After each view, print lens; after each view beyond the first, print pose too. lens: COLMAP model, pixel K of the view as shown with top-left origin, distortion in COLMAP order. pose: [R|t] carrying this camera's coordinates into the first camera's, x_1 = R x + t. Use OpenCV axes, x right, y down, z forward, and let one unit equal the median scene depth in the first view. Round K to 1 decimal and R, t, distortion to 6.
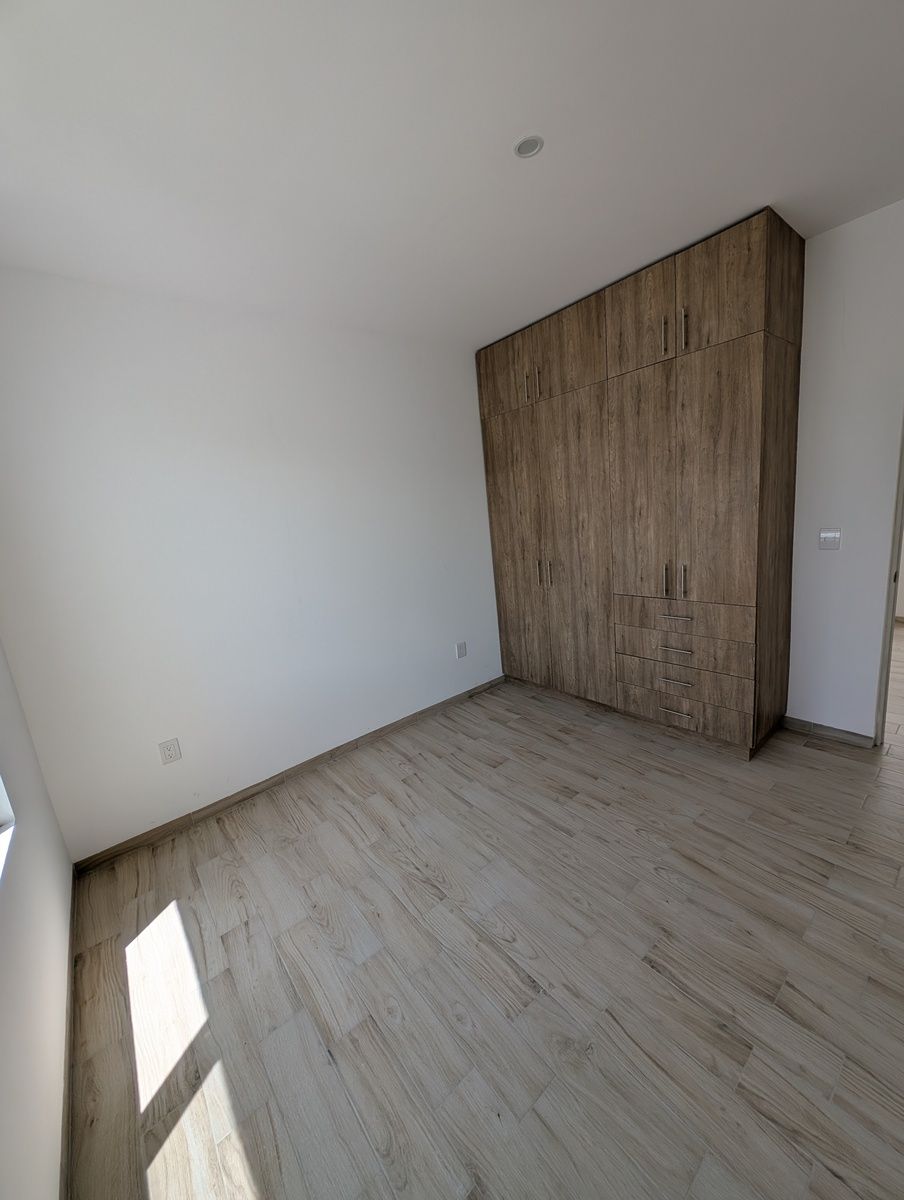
lens RADIAL K [[452.9, 0, 452.3], [0, 452.9, 599.6], [0, 0, 1]] dist [0.000352, 0.000001]
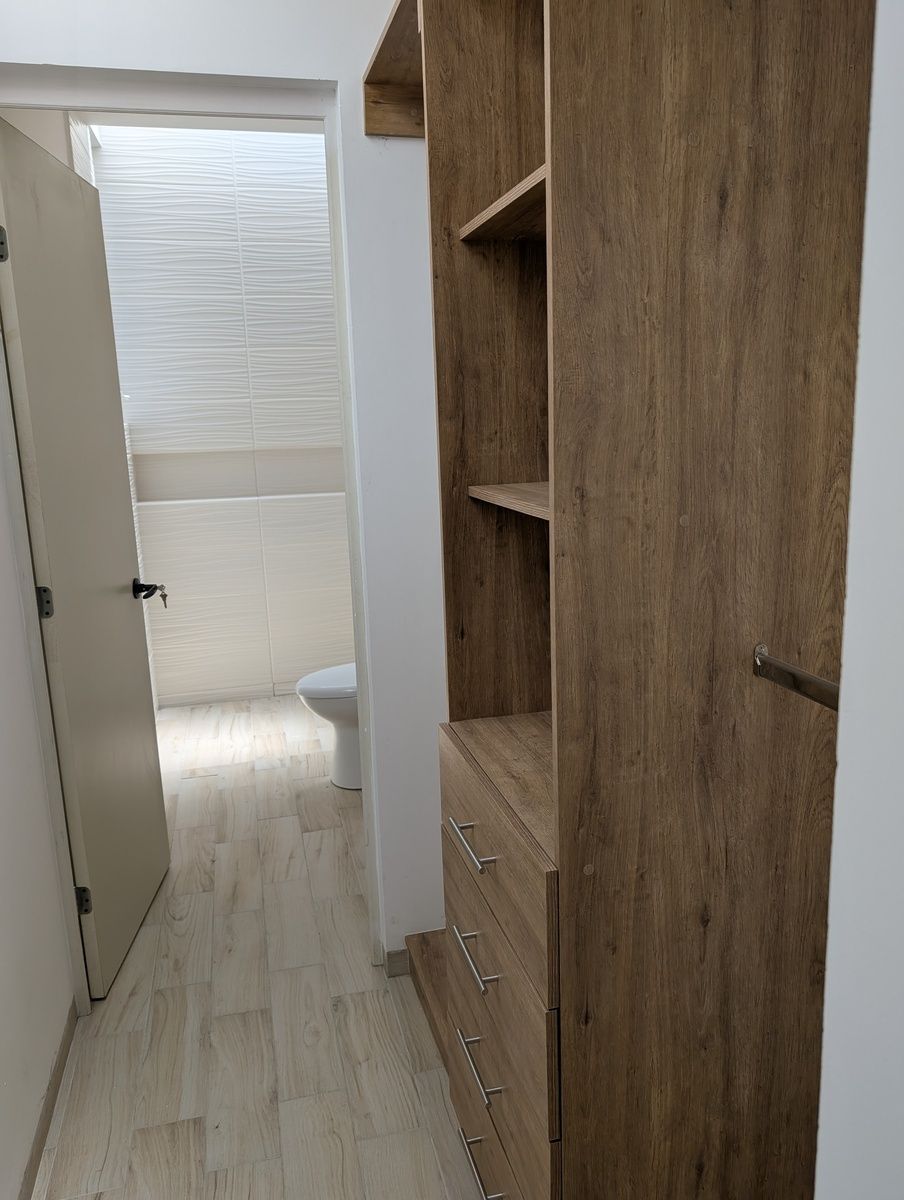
lens RADIAL K [[857.7, 0, 451.9], [0, 857.7, 598.7], [0, 0, 1]] dist [0.003064, -0.000106]
pose [[-0.805238, -0.183726, 0.563770, 0.284671], [-0.074554, -0.911869, -0.403653, -0.200095], [0.588246, -0.367068, 0.720574, 0.637468]]
